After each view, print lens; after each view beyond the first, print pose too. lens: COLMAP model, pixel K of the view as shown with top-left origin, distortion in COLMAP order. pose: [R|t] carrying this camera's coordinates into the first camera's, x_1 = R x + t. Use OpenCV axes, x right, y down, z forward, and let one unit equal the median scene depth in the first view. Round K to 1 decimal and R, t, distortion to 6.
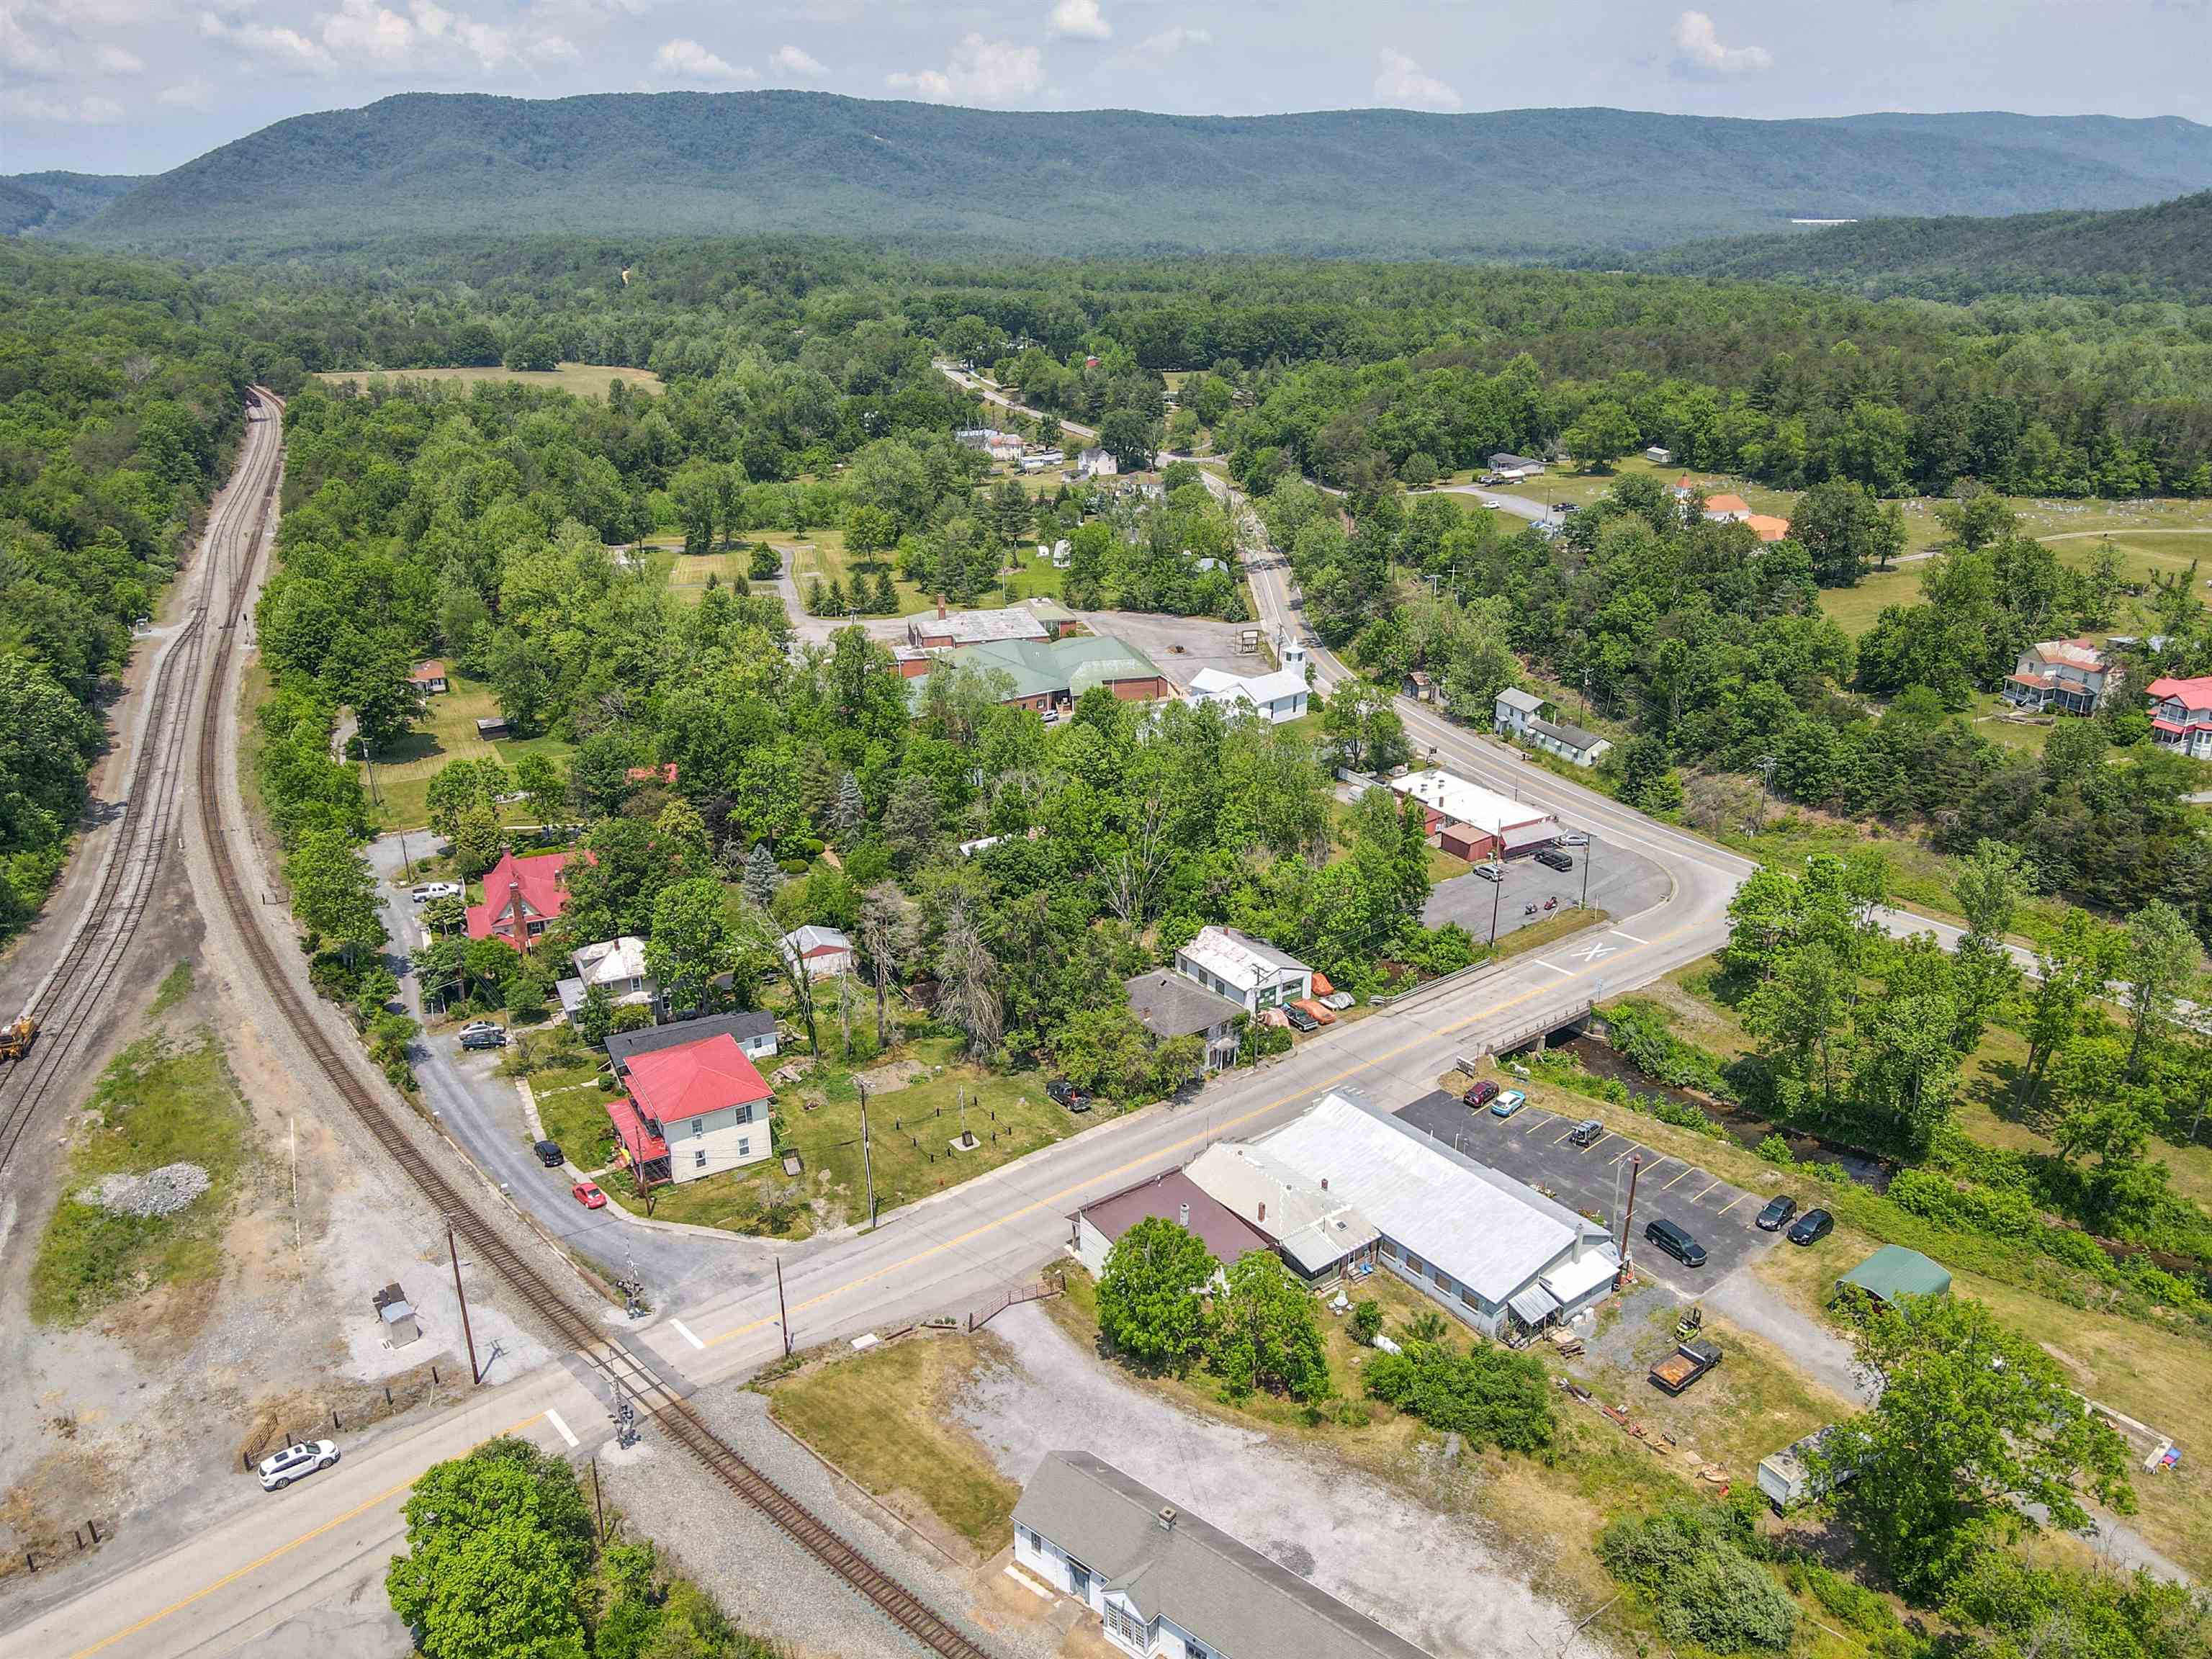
lens RADIAL K [[1639.2, 0, 1106.0], [0, 1639.2, 829.5], [0, 0, 1]] dist [0.000040, -0.004826]
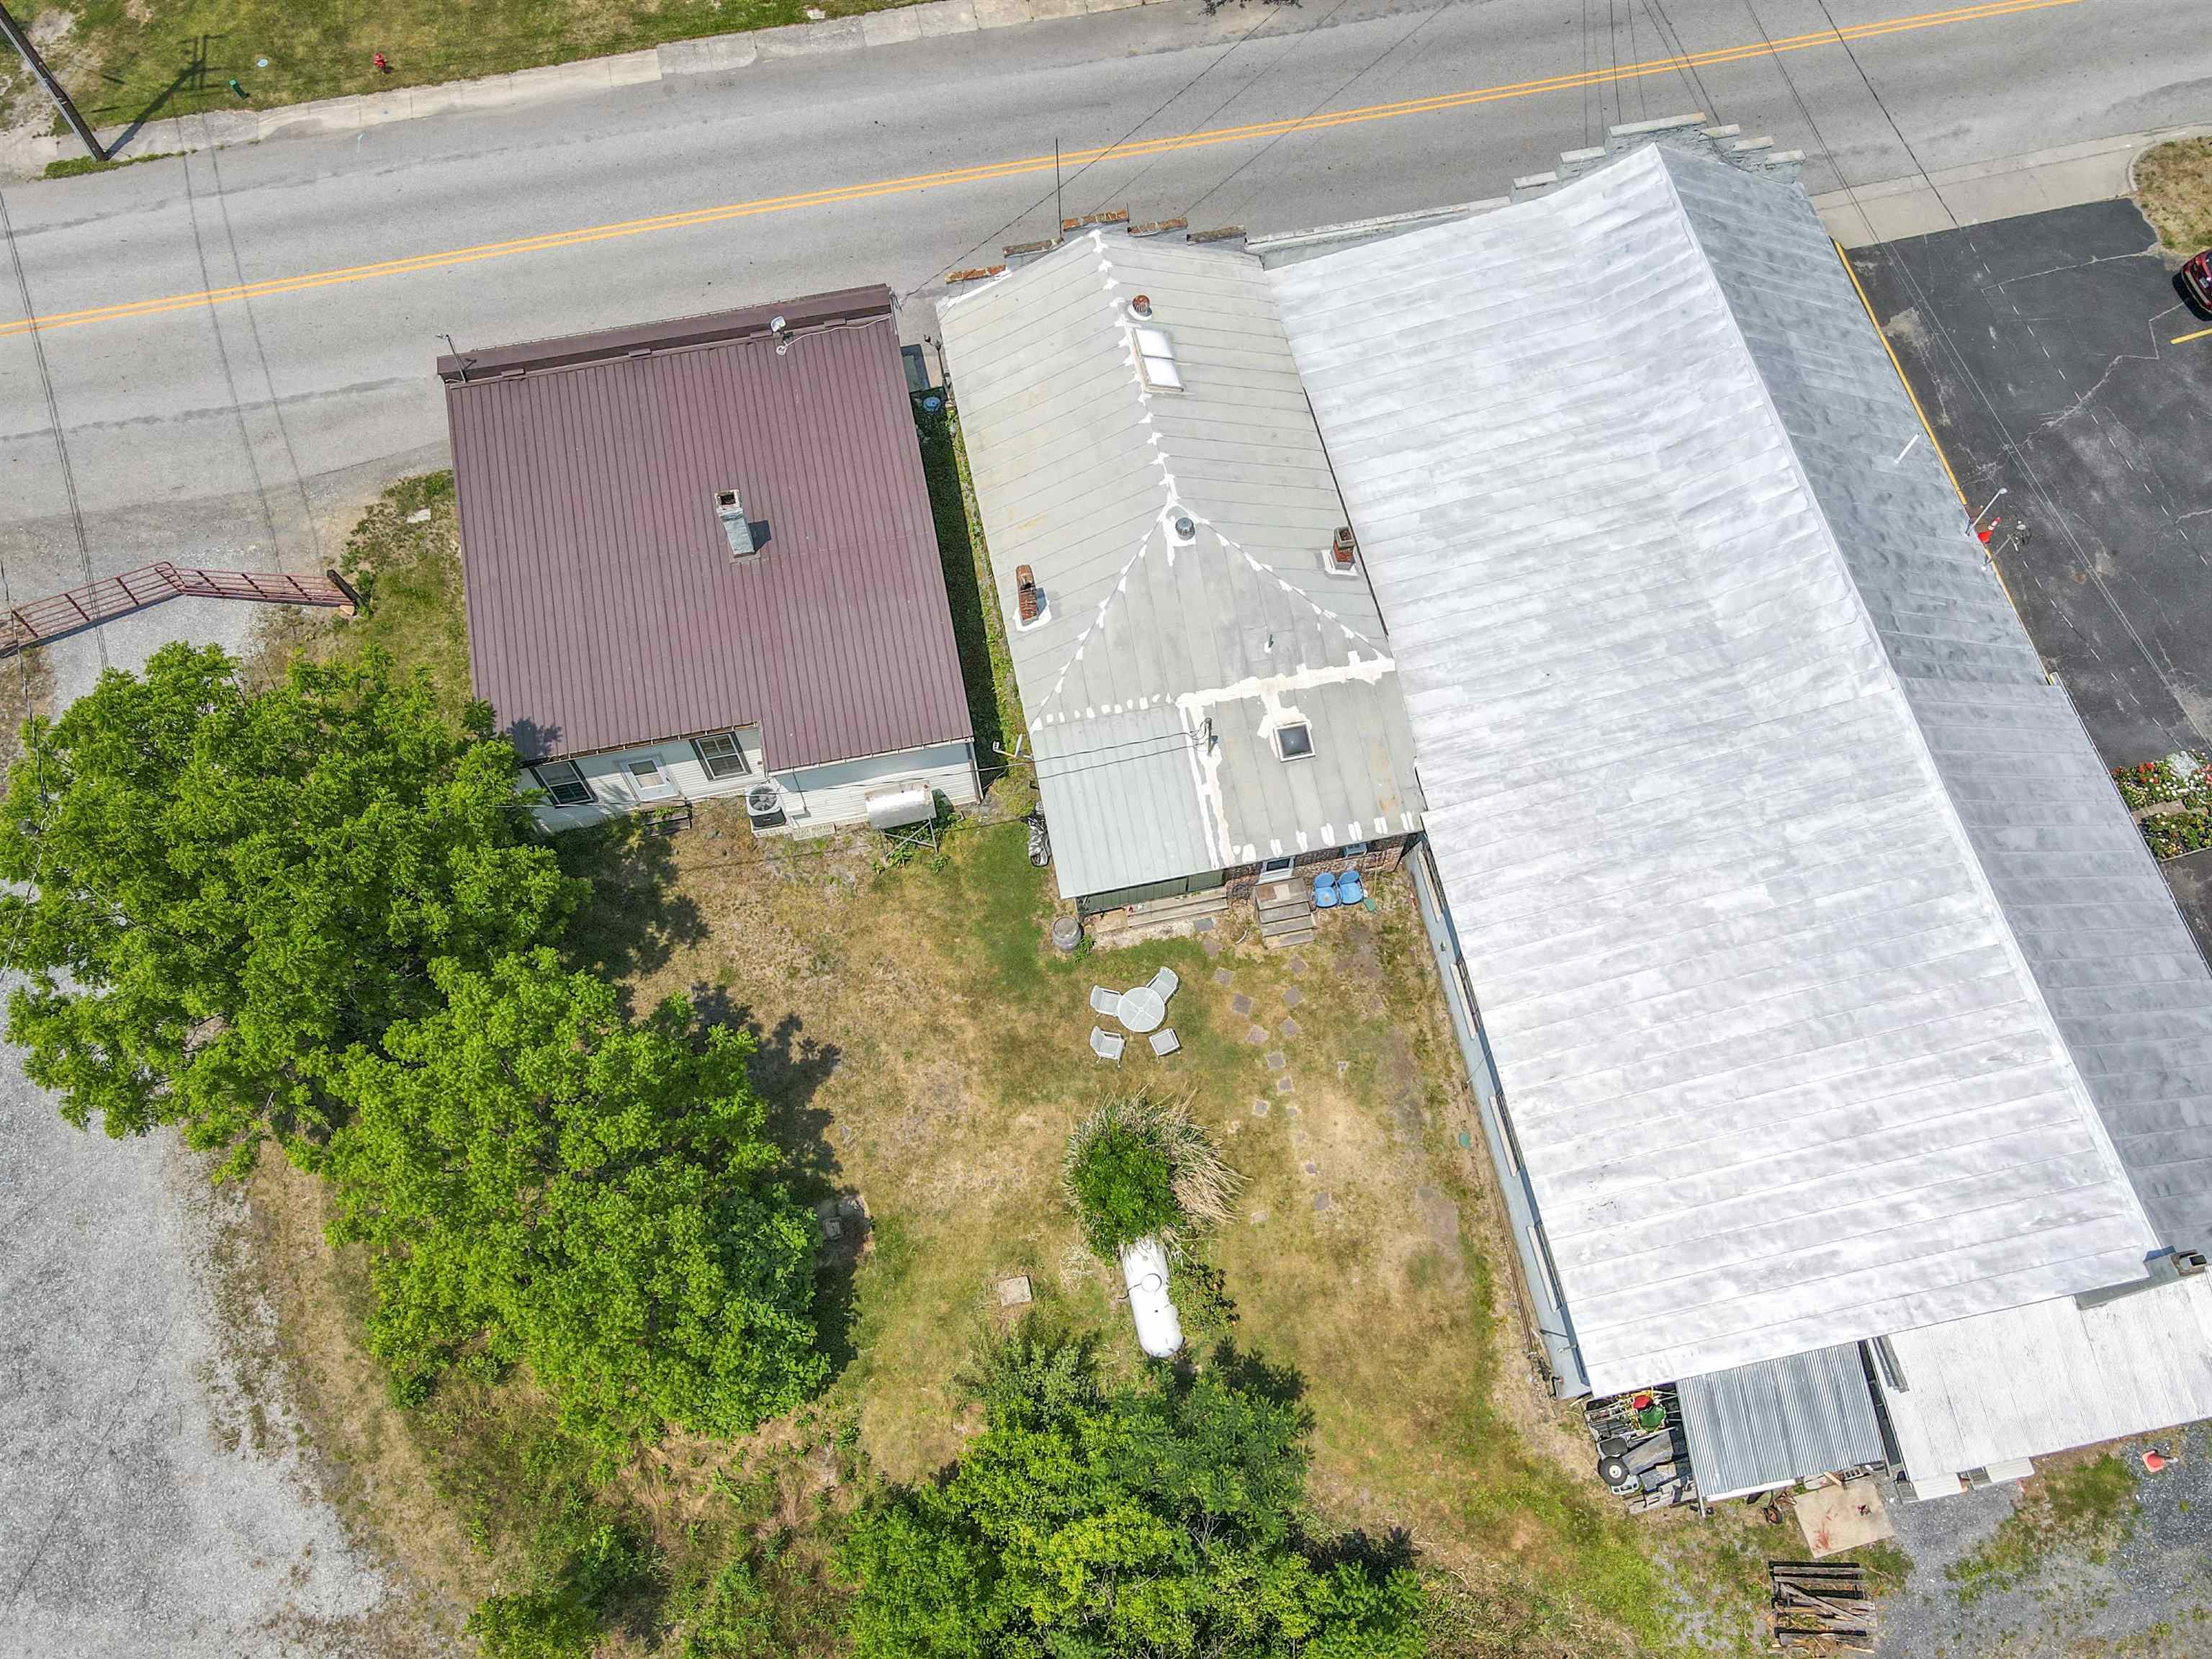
lens RADIAL K [[1640.6, 0, 1106.0], [0, 1640.6, 829.5], [0, 0, 1]] dist [0.004211, -0.000889]
pose [[0.892654, 0.403241, -0.201408, 0.141972], [-0.148449, 0.684915, 0.713340, 0.053044], [0.425595, -0.606867, 0.671253, 0.649968]]
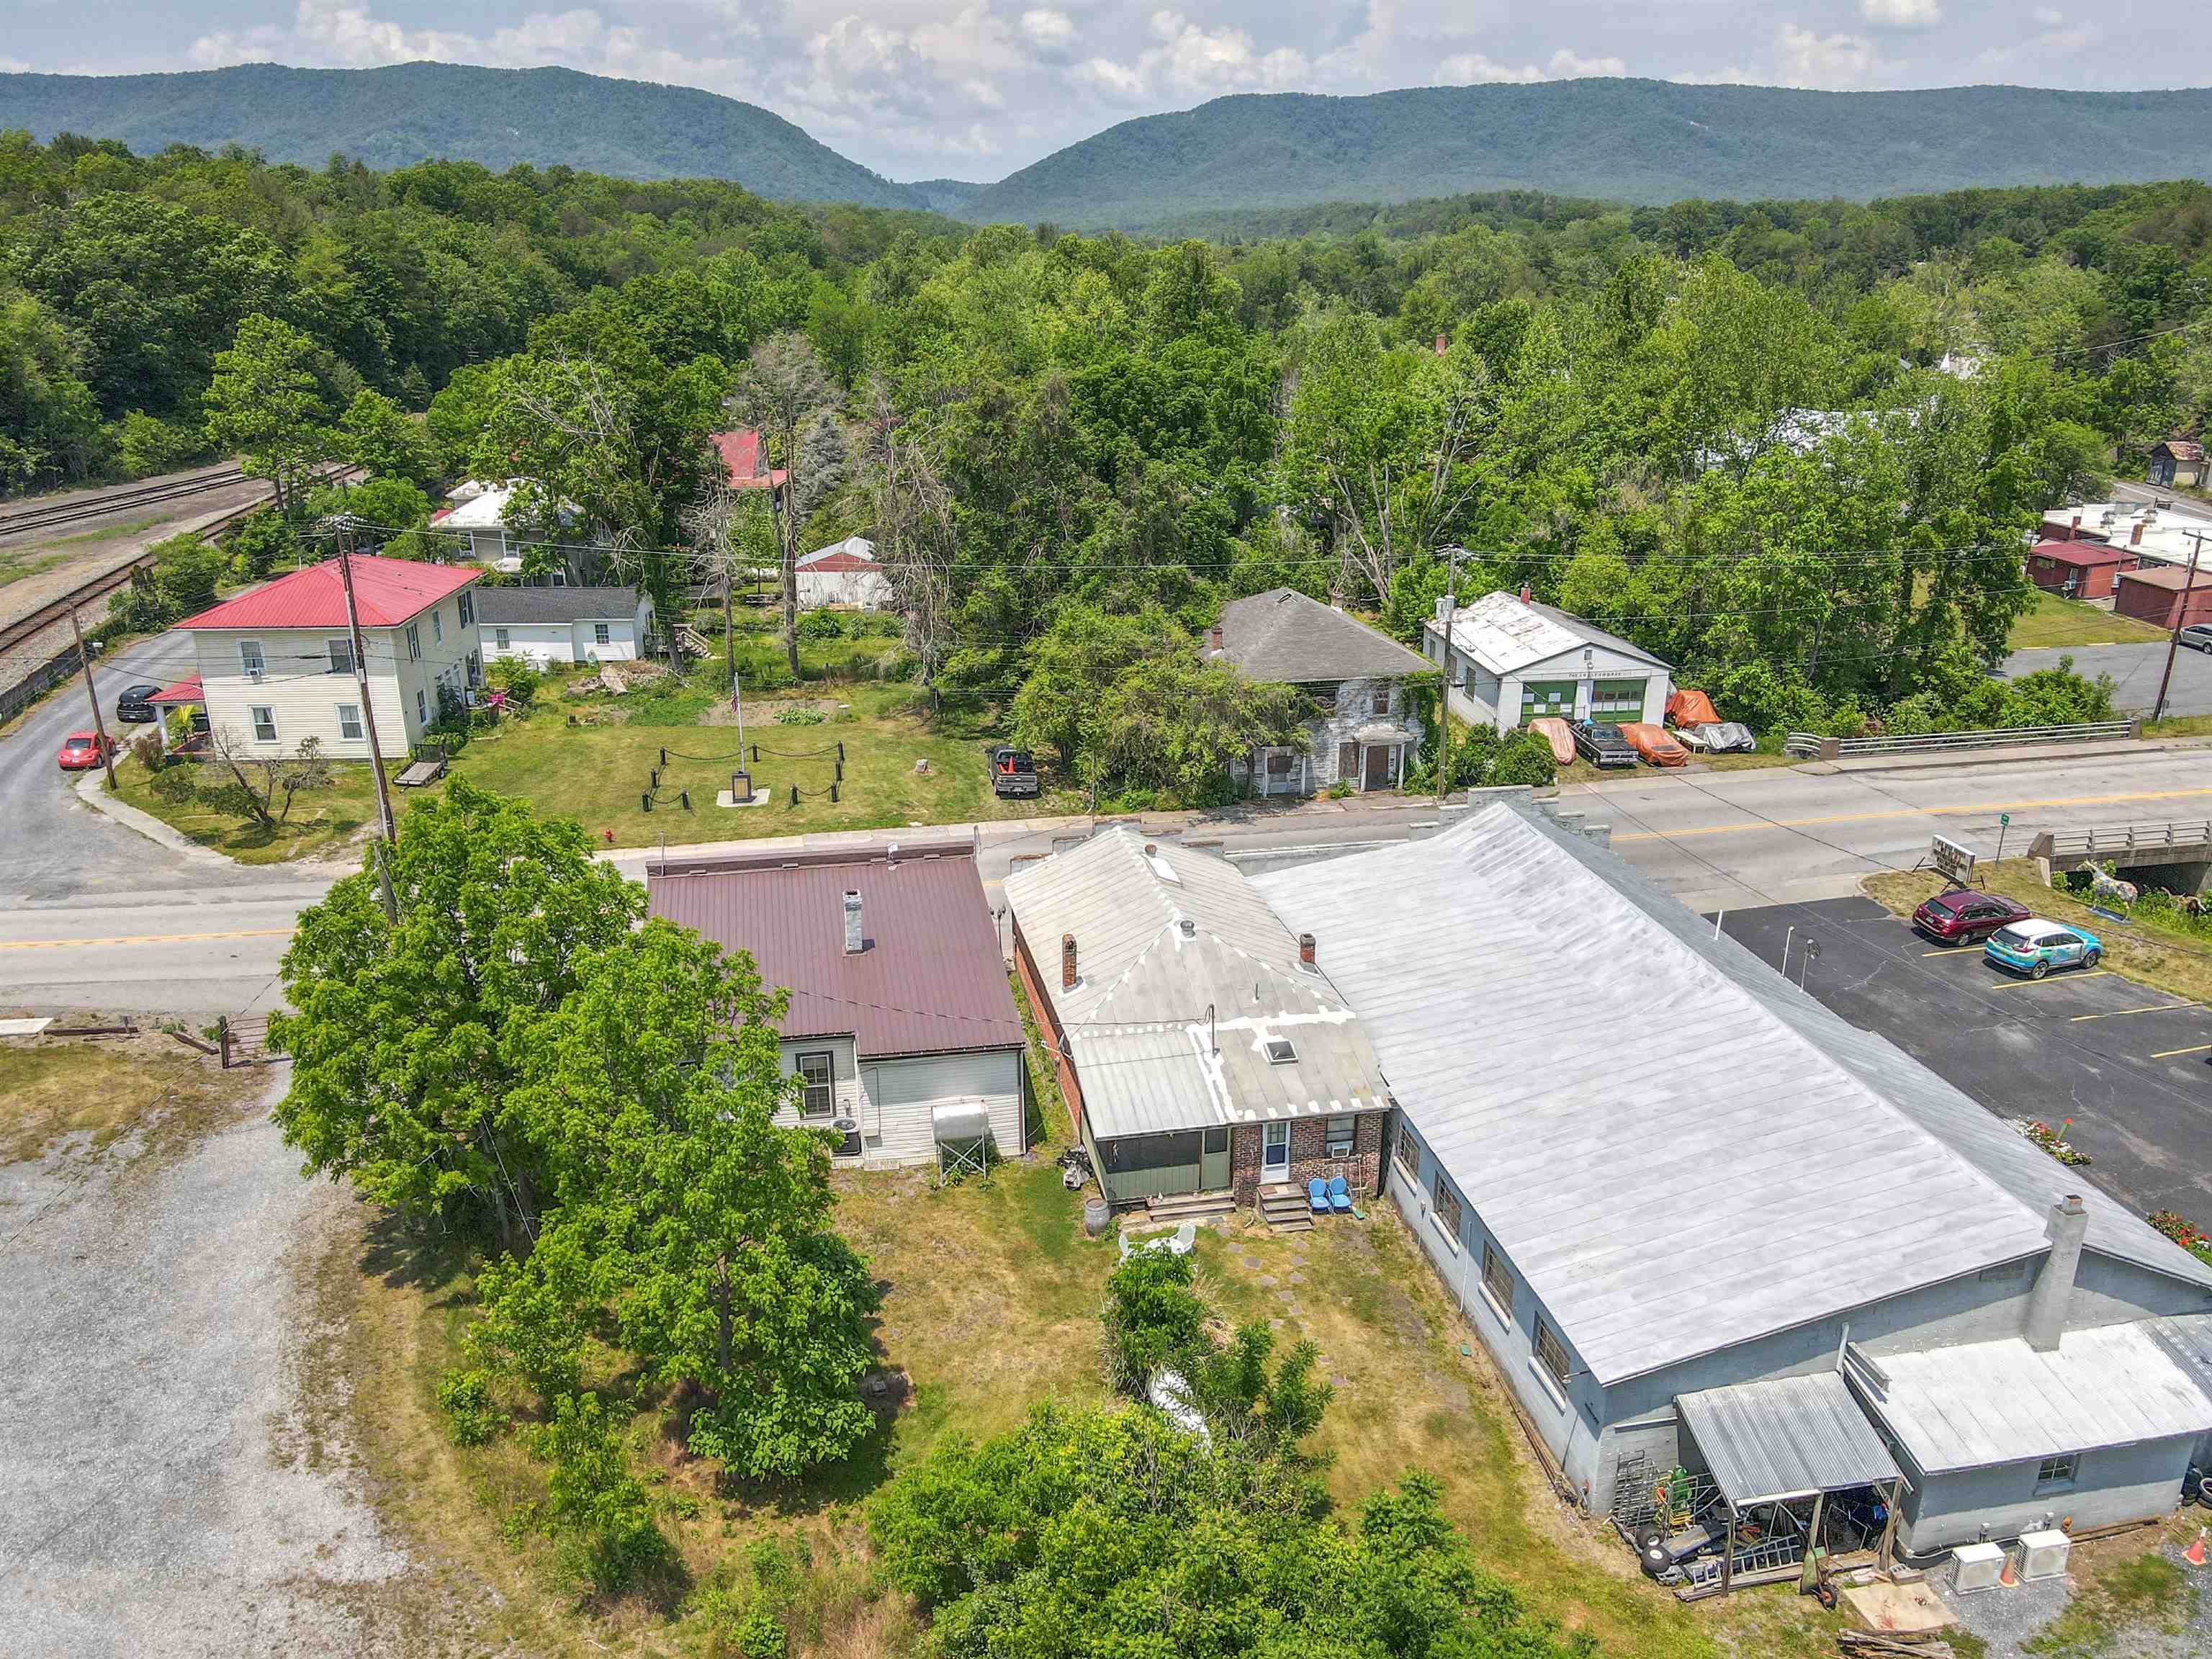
lens RADIAL K [[1639.2, 0, 1106.0], [0, 1639.2, 829.5], [0, 0, 1]] dist [0.000040, -0.004826]
pose [[0.894396, 0.149194, -0.421660, 0.199137], [-0.157300, 0.987426, 0.015723, 0.160360], [0.418703, 0.052265, 0.906618, 0.552541]]
